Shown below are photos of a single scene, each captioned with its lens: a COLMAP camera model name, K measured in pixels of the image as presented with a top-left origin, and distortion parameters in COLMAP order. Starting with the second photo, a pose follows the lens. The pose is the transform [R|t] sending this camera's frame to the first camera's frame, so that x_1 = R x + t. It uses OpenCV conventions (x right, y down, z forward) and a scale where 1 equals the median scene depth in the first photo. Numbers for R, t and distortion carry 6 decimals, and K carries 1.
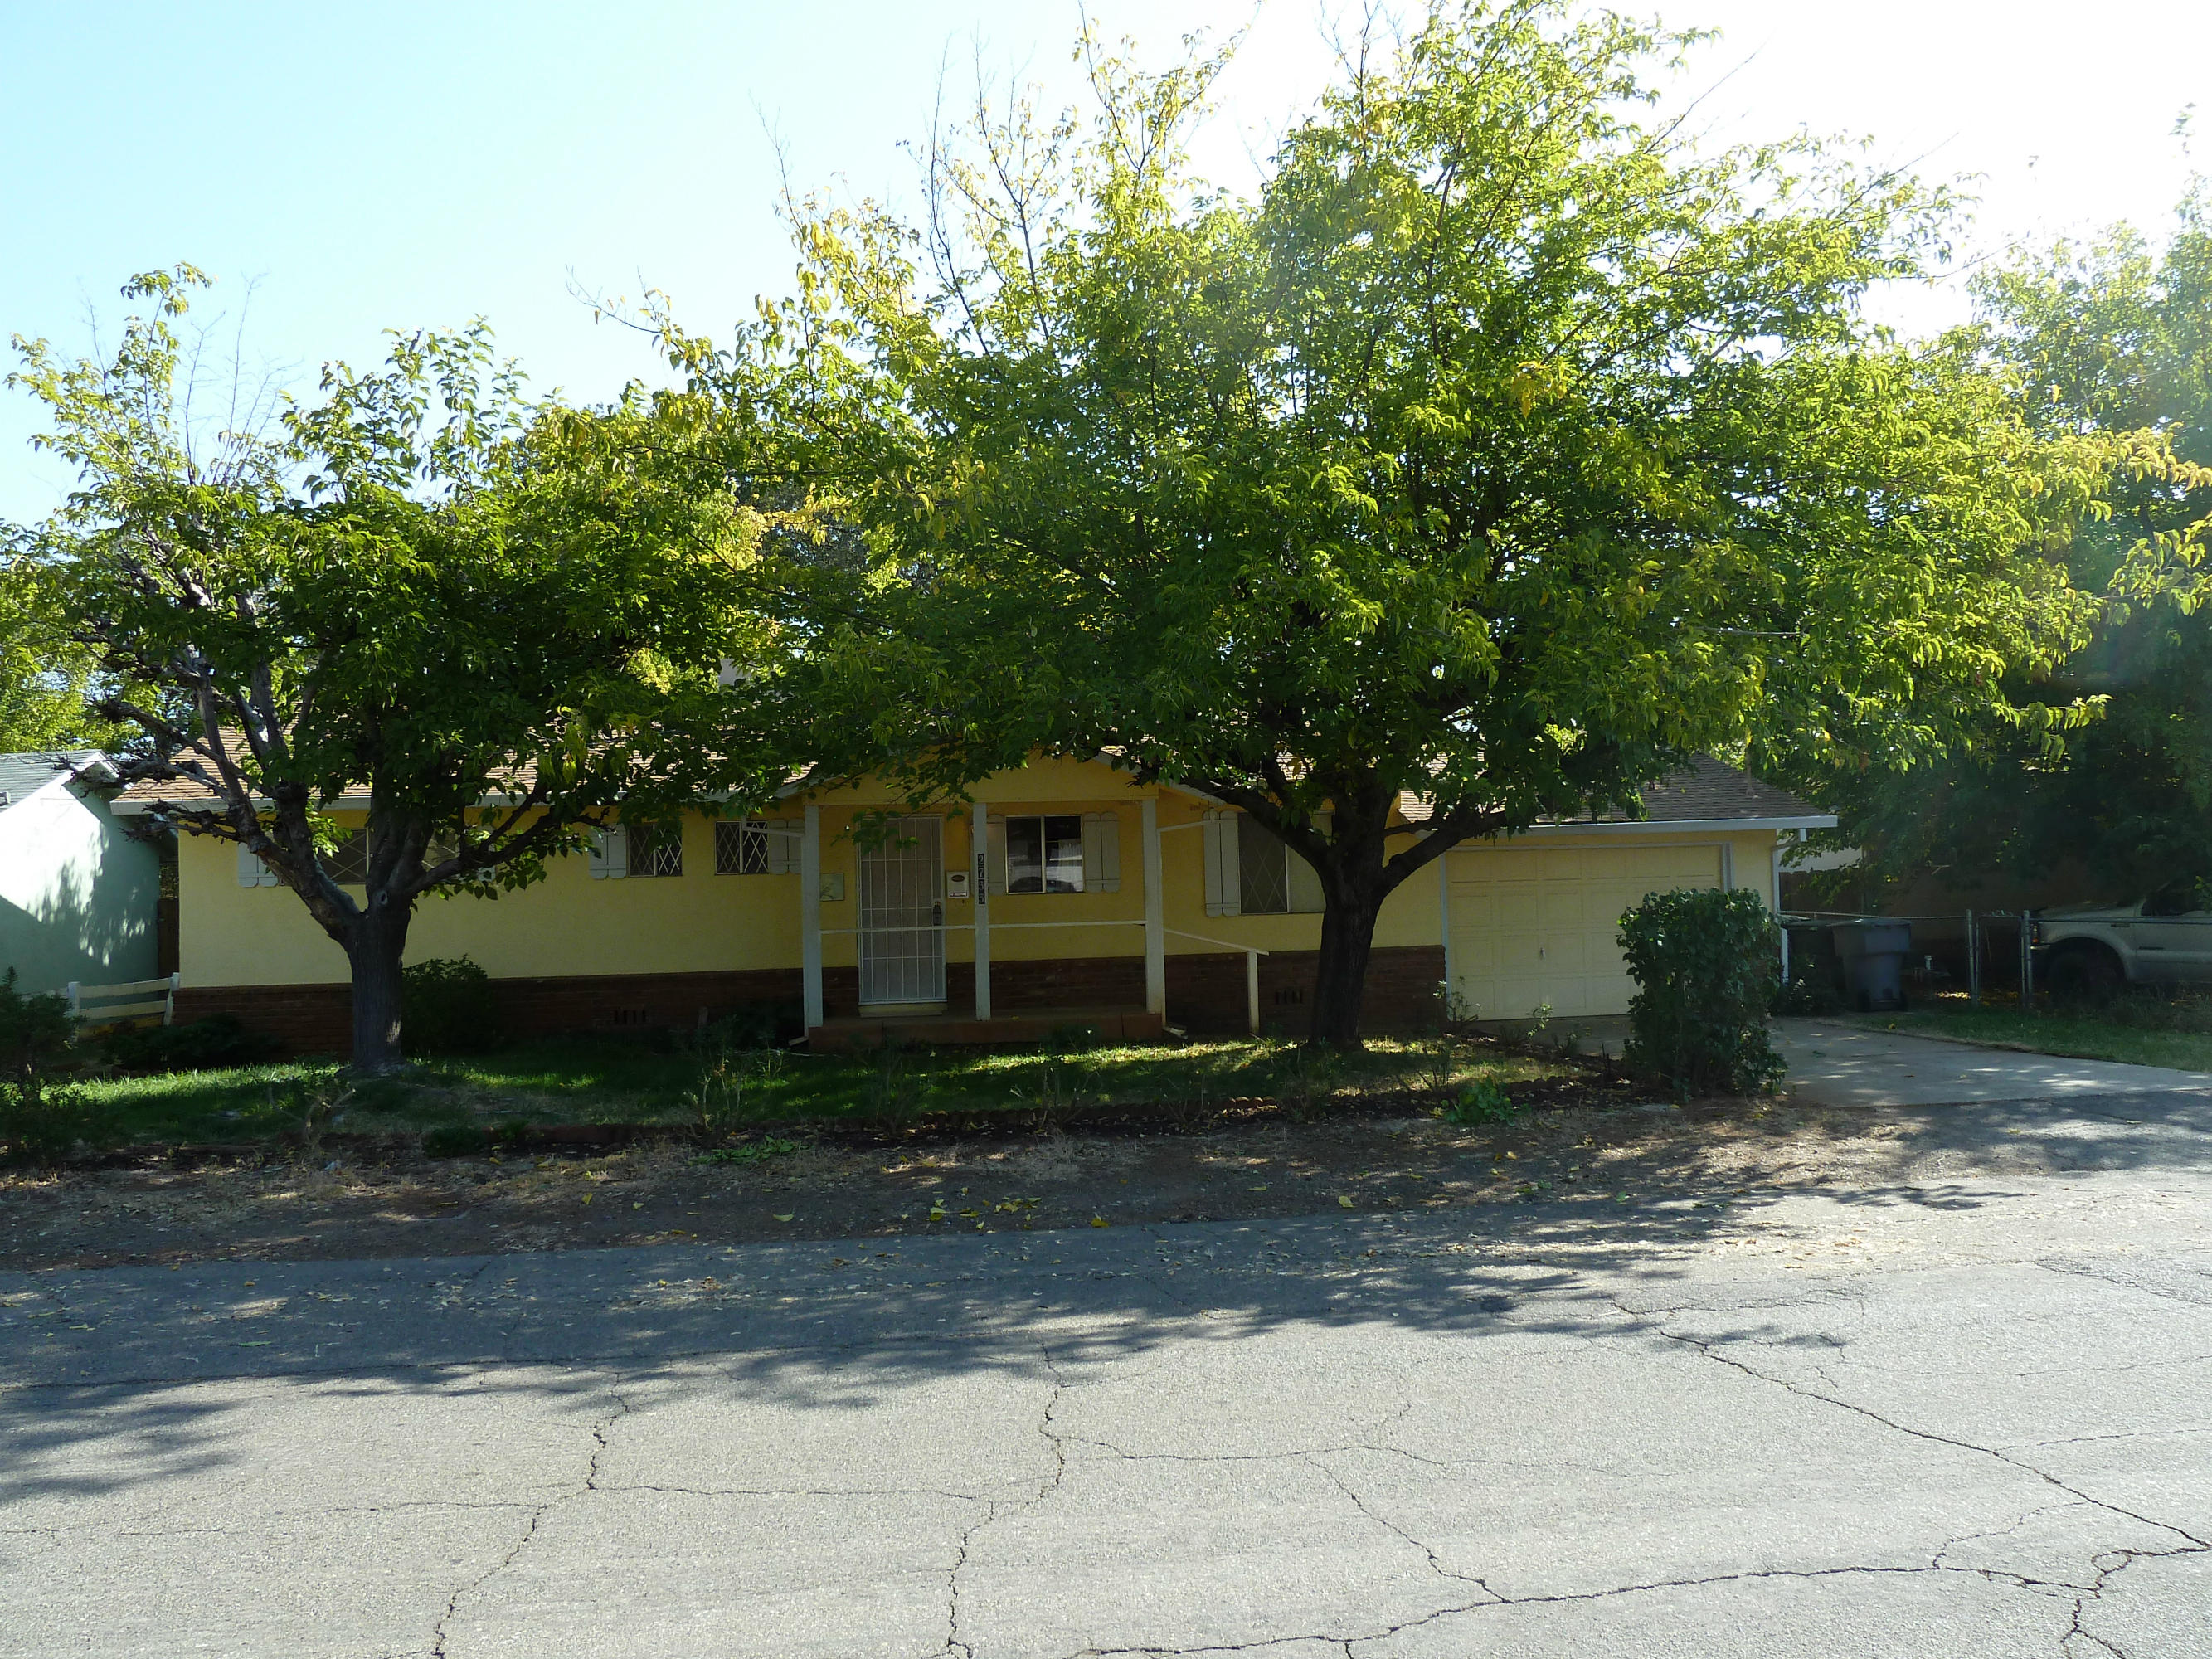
lens RADIAL K [[1656.6, 0, 1103.2], [0, 1656.6, 828.9], [0, 0, 1]] dist [-0.037029, 0.010306]
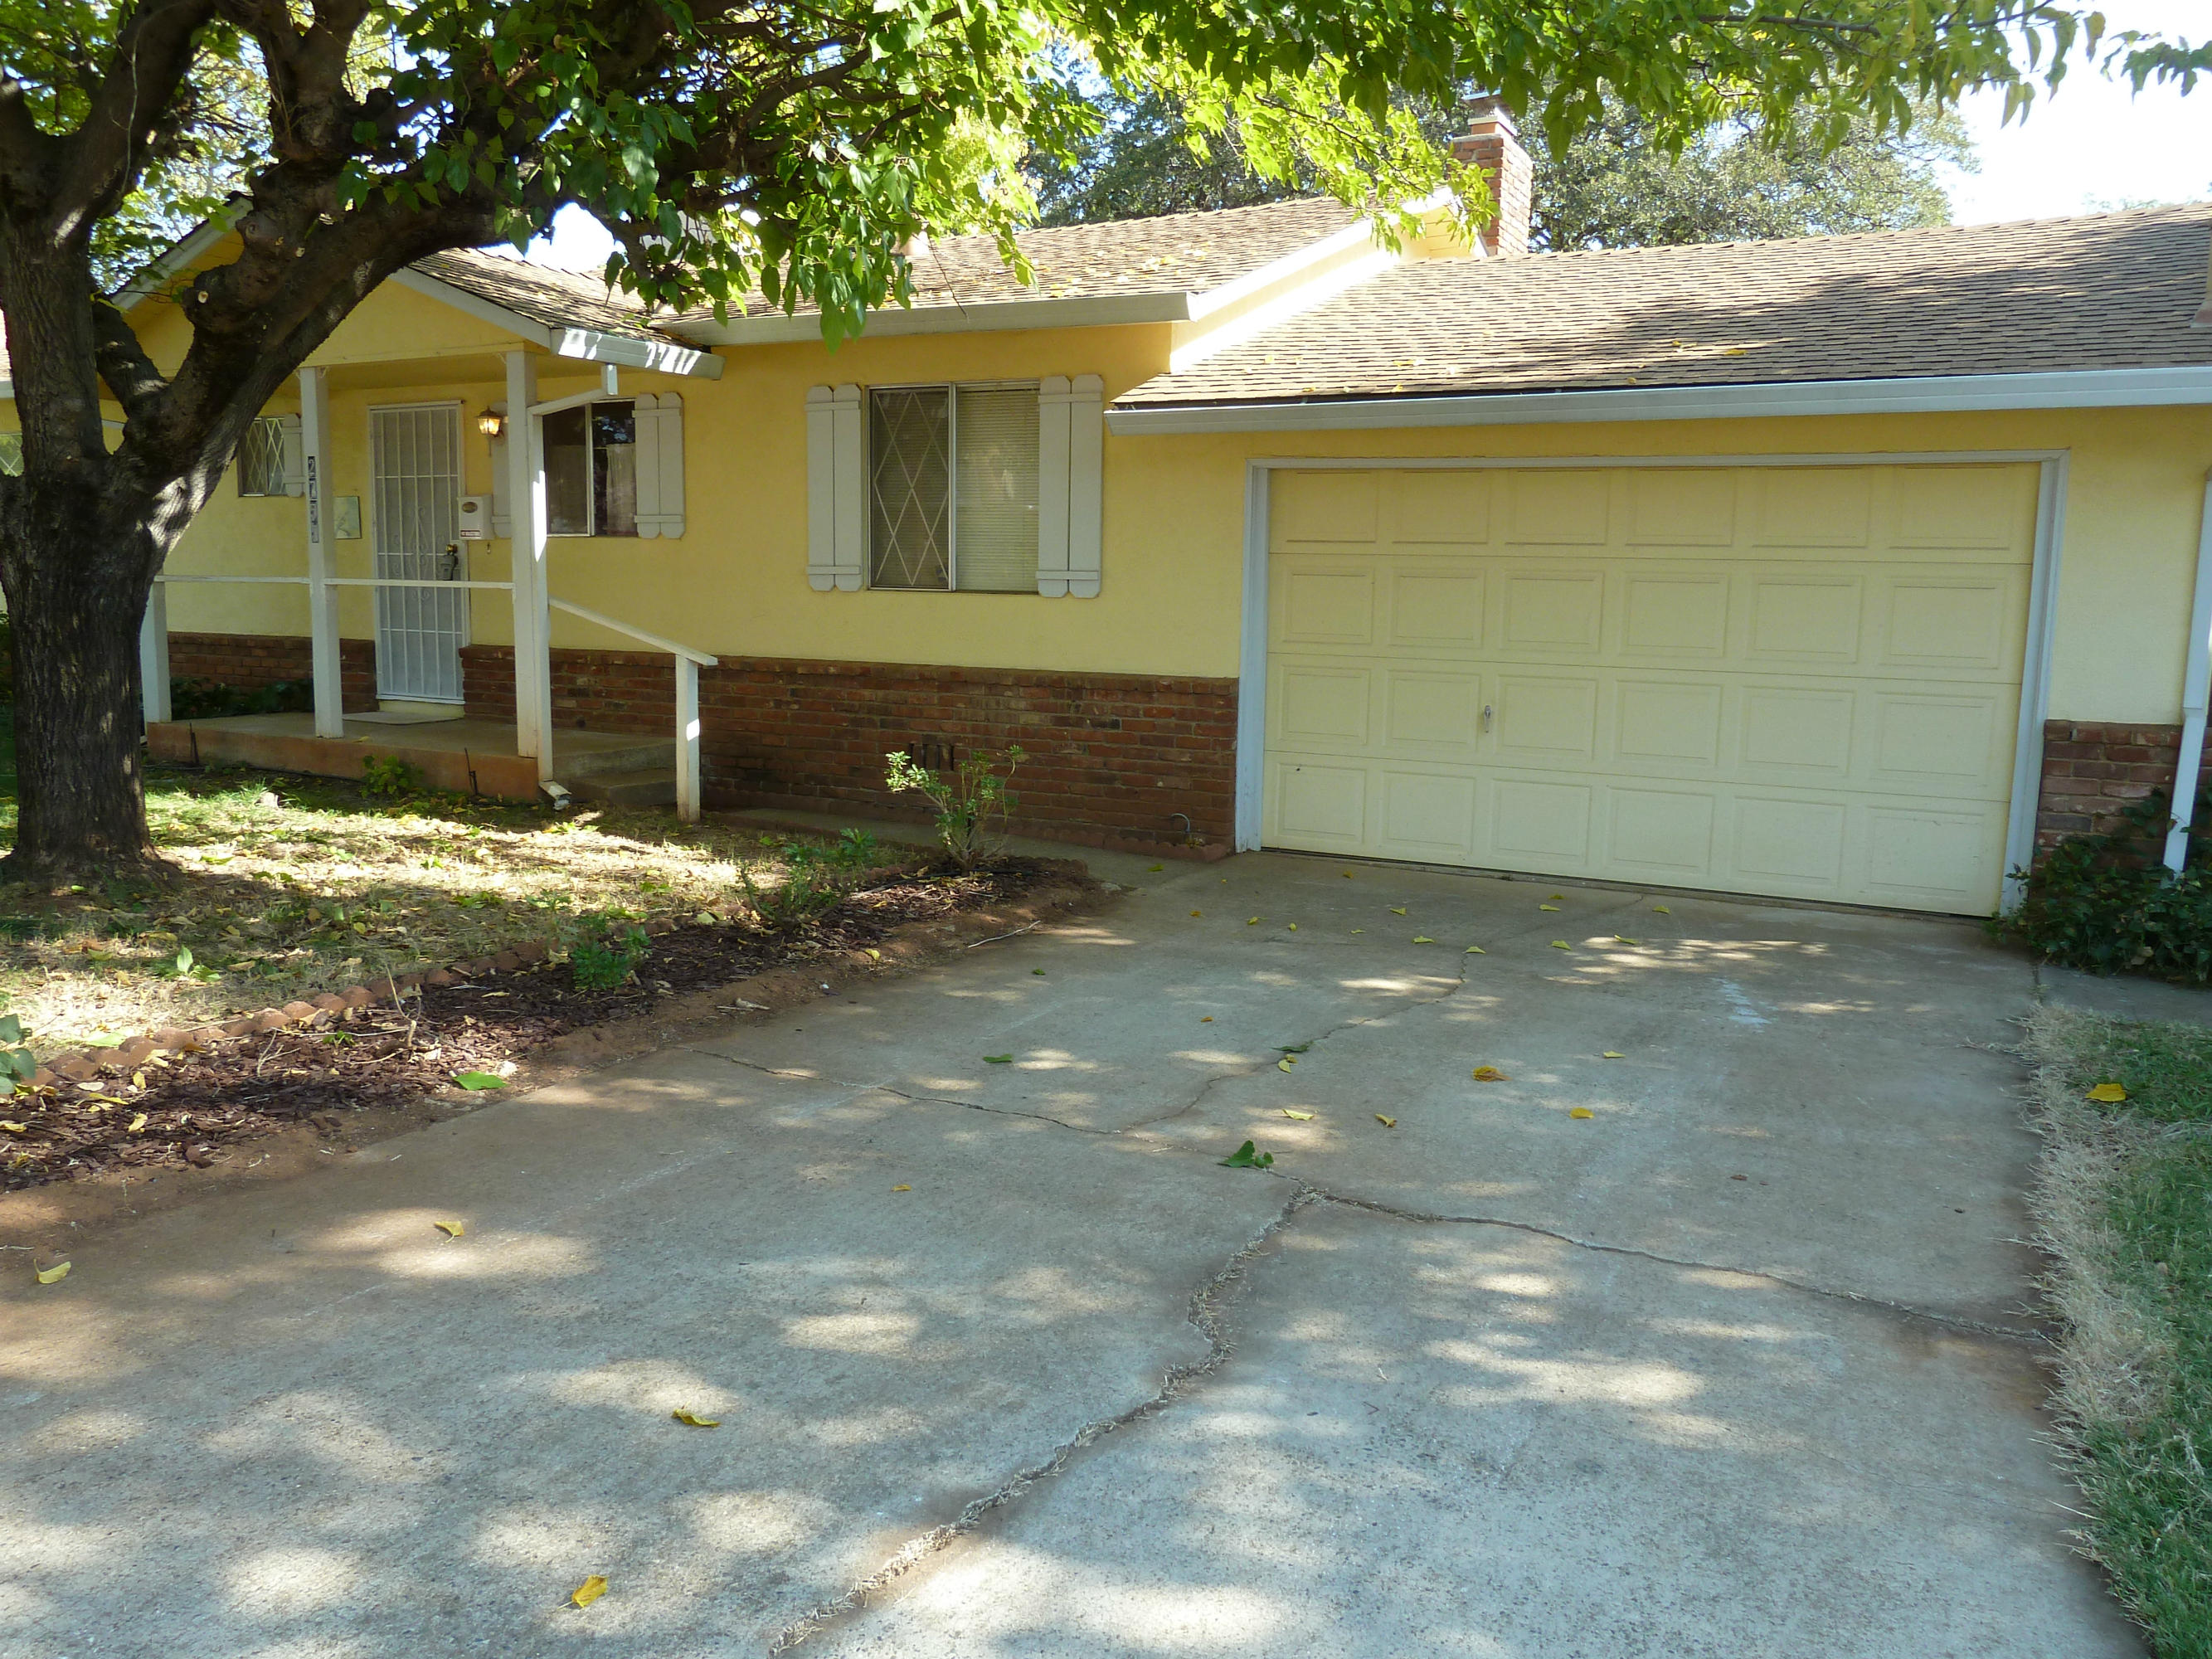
lens RADIAL K [[1656.6, 0, 1114.0], [0, 1656.6, 825.0], [0, 0, 1]] dist [-0.037029, 0.010306]
pose [[0.795462, 0.126814, -0.592587, 0.702027], [-0.026799, 0.984264, 0.174659, 0.048135], [0.605411, -0.123053, 0.786343, 0.953565]]
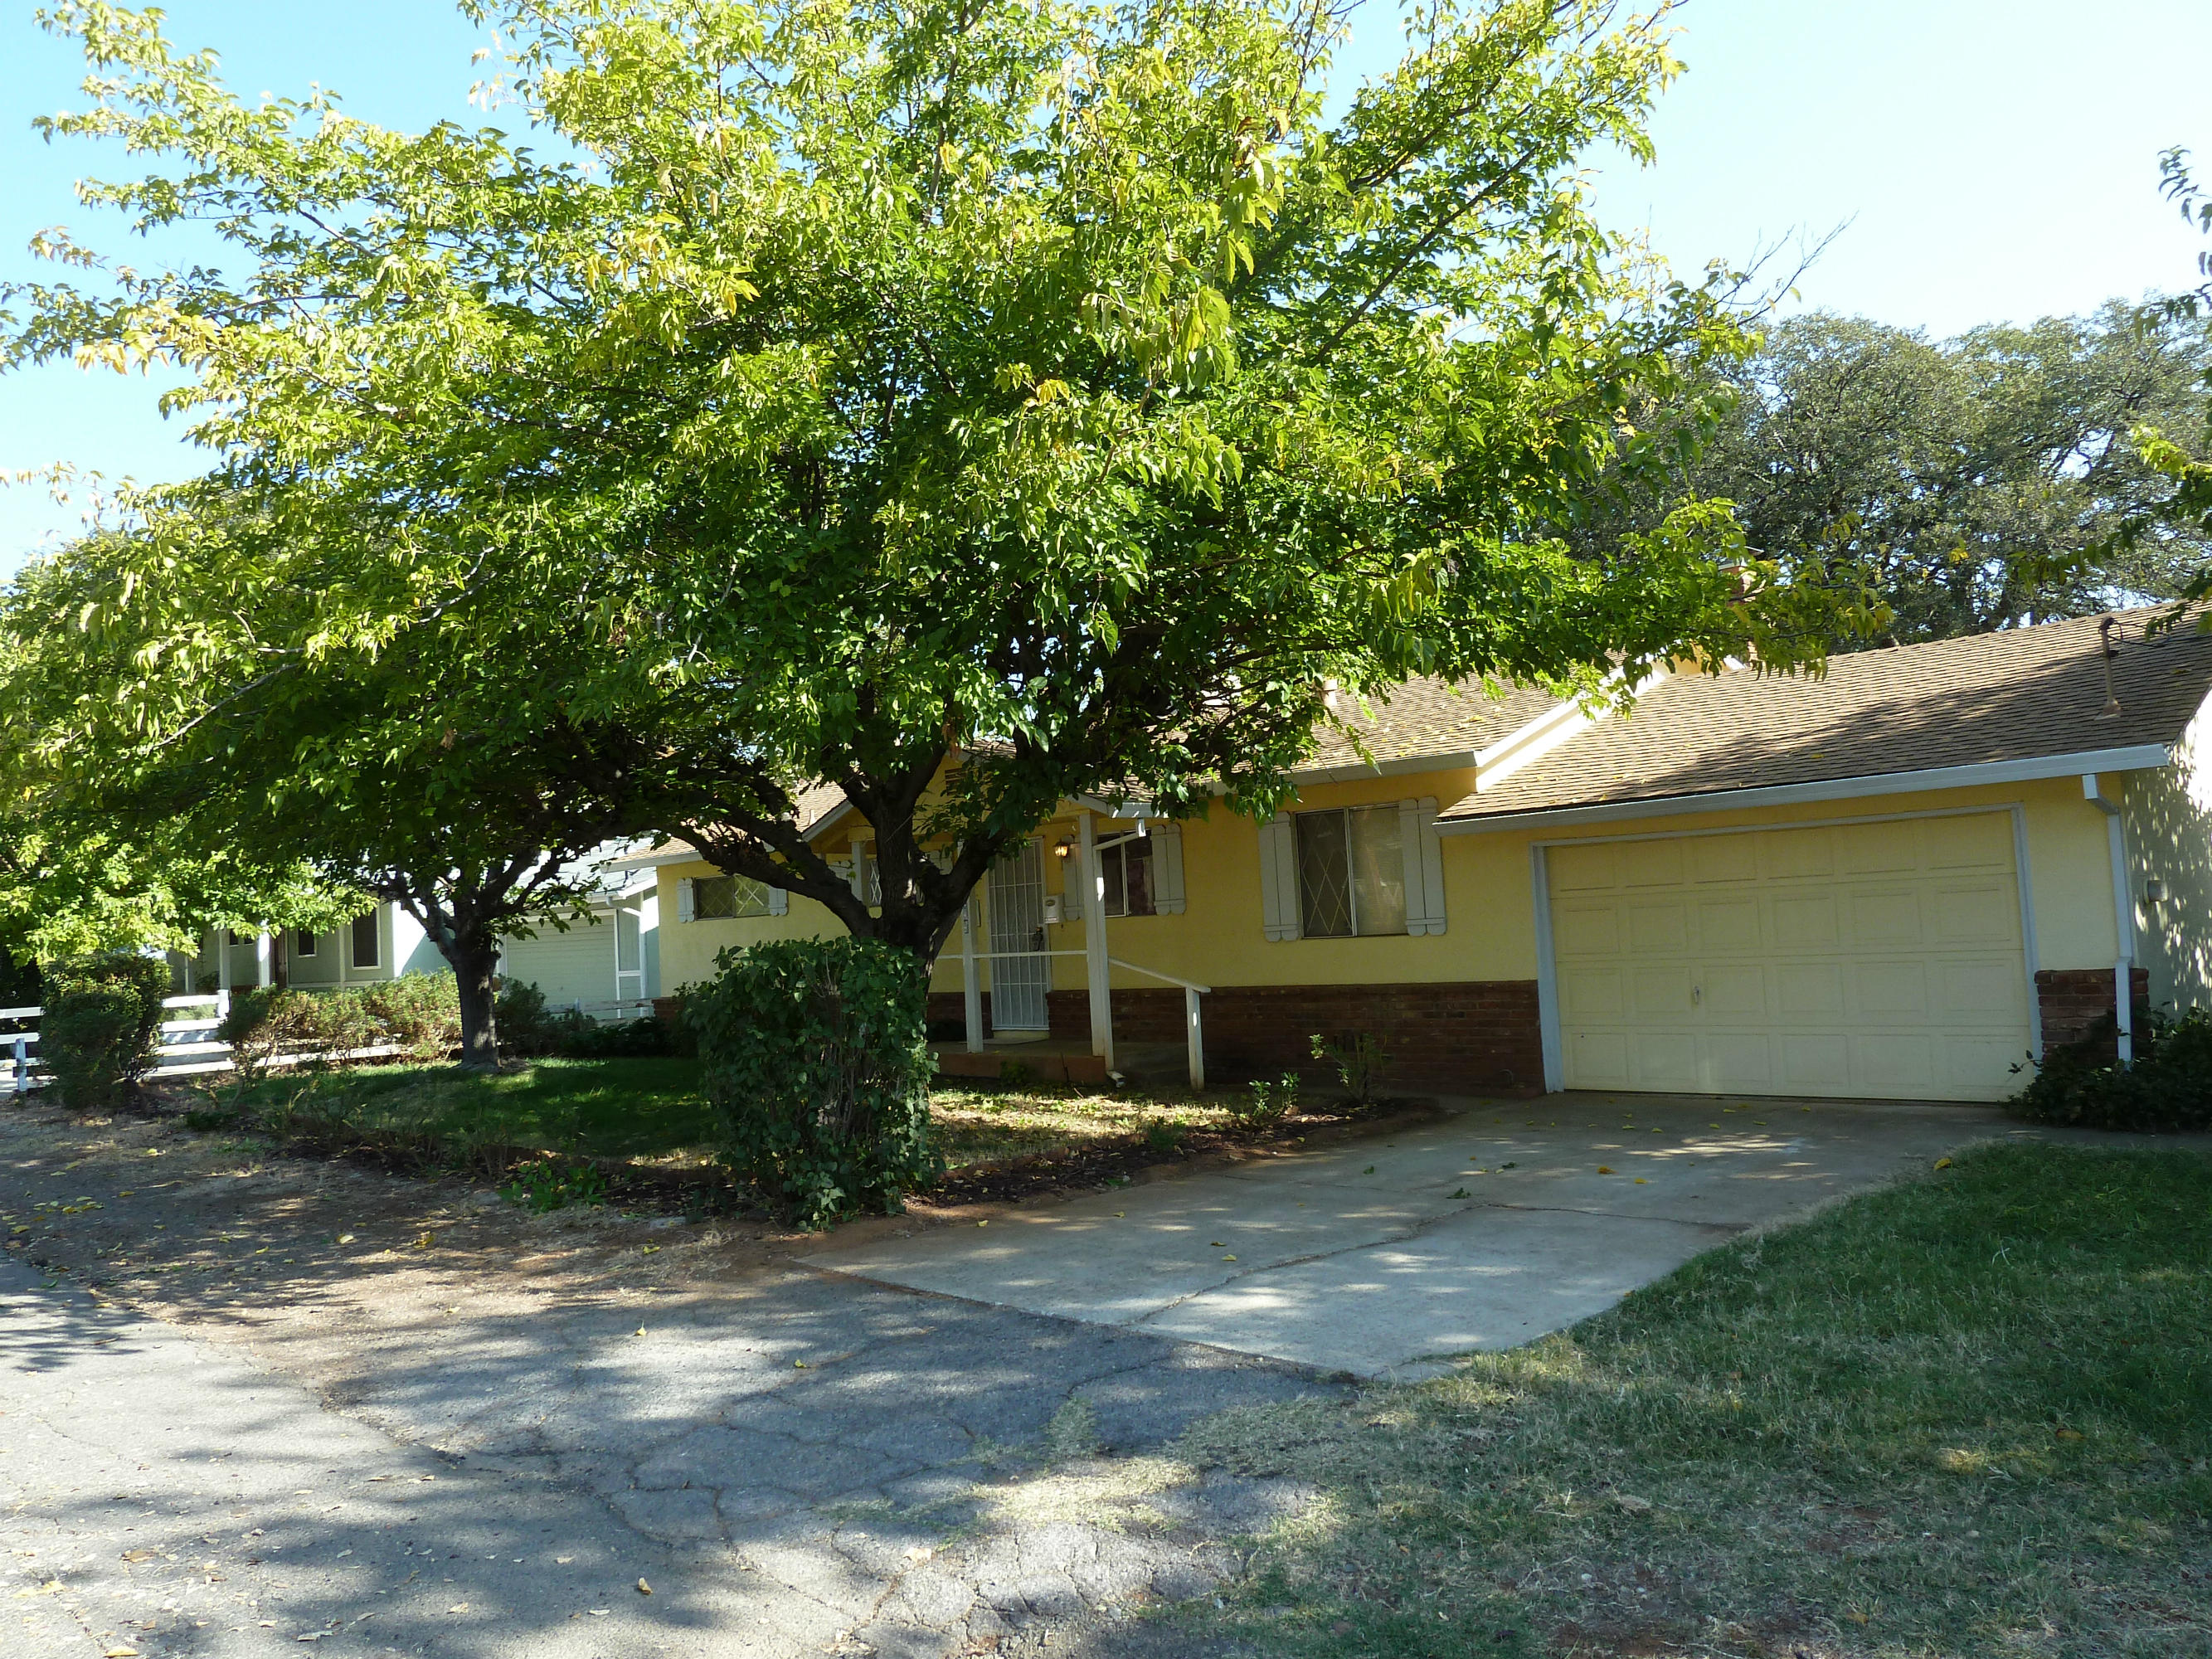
lens RADIAL K [[1656.6, 0, 1108.7], [0, 1656.6, 830.0], [0, 0, 1]] dist [-0.037029, 0.010306]
pose [[0.592121, -0.053744, -0.804055, 1.036263], [0.059079, 0.997984, -0.023199, 0.017736], [0.803681, -0.033766, 0.594102, 0.672184]]
